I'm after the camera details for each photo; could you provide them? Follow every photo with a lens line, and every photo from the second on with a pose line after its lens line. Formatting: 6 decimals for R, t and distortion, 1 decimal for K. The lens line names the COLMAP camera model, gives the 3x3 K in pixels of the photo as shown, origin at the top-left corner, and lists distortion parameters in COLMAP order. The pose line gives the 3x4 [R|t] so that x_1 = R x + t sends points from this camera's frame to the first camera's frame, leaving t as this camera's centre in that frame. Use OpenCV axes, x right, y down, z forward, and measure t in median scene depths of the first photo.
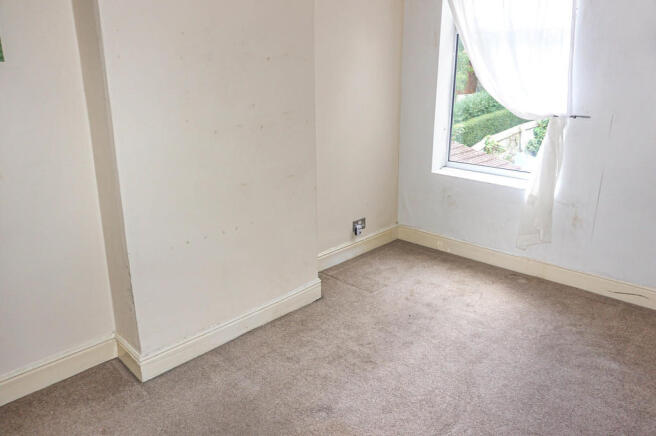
lens RADIAL K [[462.4, 0, 328.2], [0, 462.4, 216.9], [0, 0, 1]] dist [-0.049135, 0.001425]
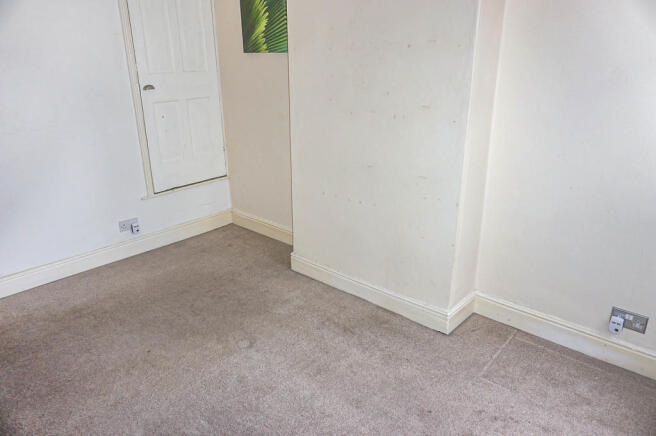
lens RADIAL K [[462.4, 0, 328.6], [0, 462.4, 218.6], [0, 0, 1]] dist [-0.049135, 0.001425]
pose [[0.038235, 0.352114, -0.935176, 0.659925], [-0.289998, 0.899493, 0.326822, -0.214004], [0.956263, 0.258703, 0.136505, 0.624632]]
